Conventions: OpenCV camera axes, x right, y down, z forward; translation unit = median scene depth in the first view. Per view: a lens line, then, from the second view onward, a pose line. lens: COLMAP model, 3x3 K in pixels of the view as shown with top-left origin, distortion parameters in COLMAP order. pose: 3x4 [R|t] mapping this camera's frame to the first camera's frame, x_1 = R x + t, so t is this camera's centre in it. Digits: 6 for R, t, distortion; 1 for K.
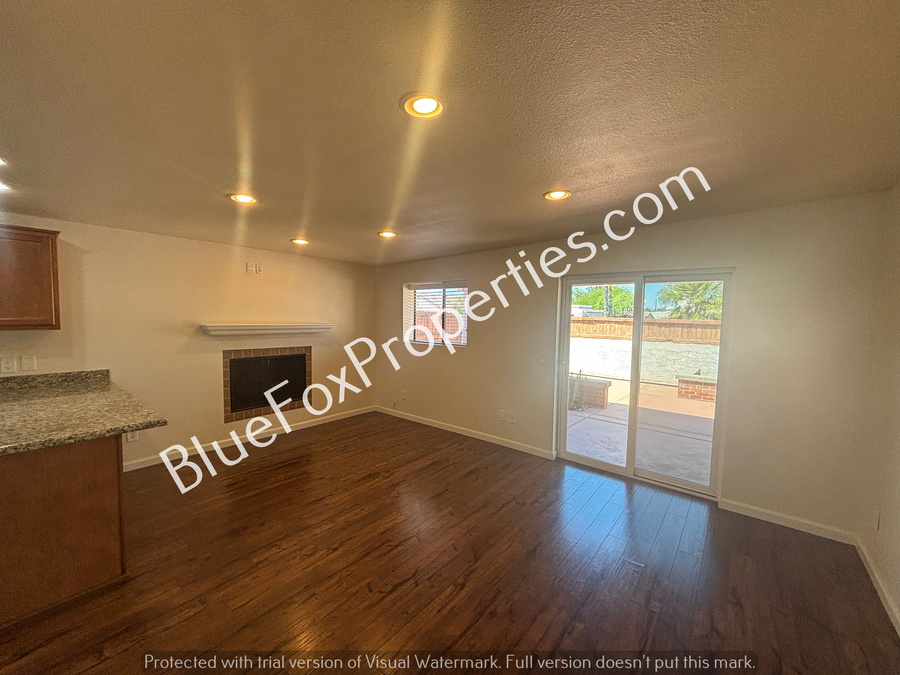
lens RADIAL K [[362.5, 0, 448.0], [0, 362.5, 333.3], [0, 0, 1]] dist [-0.002072, 0.000253]
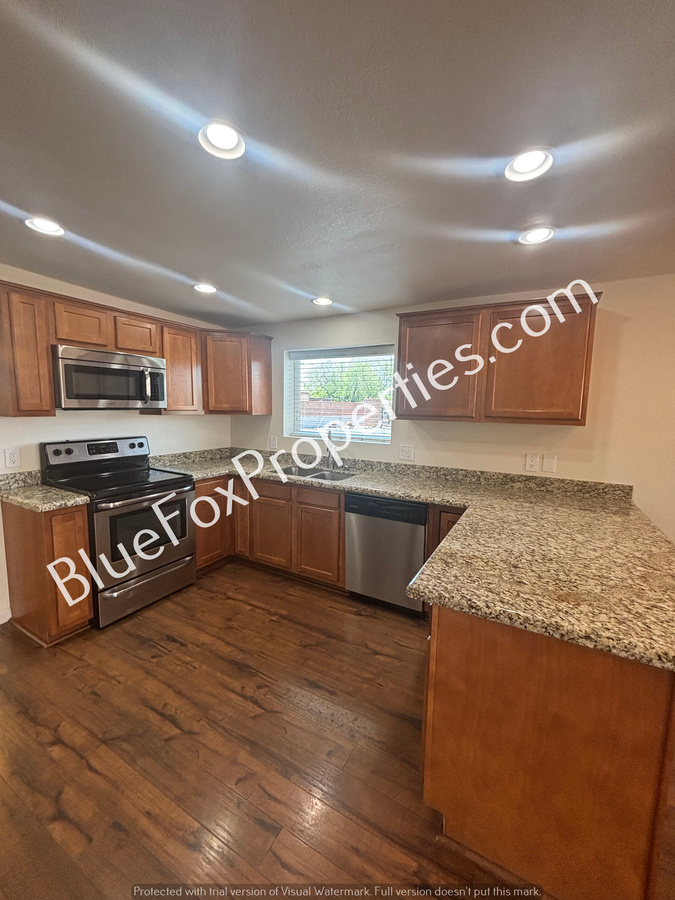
lens RADIAL K [[362.5, 0, 342.1], [0, 362.5, 447.9], [0, 0, 1]] dist [-0.002072, 0.000253]
pose [[0.178656, 0.098450, -0.978974, -0.404092], [-0.070837, 0.993686, 0.087002, 0.004719], [0.981358, 0.053805, 0.184502, 0.353127]]
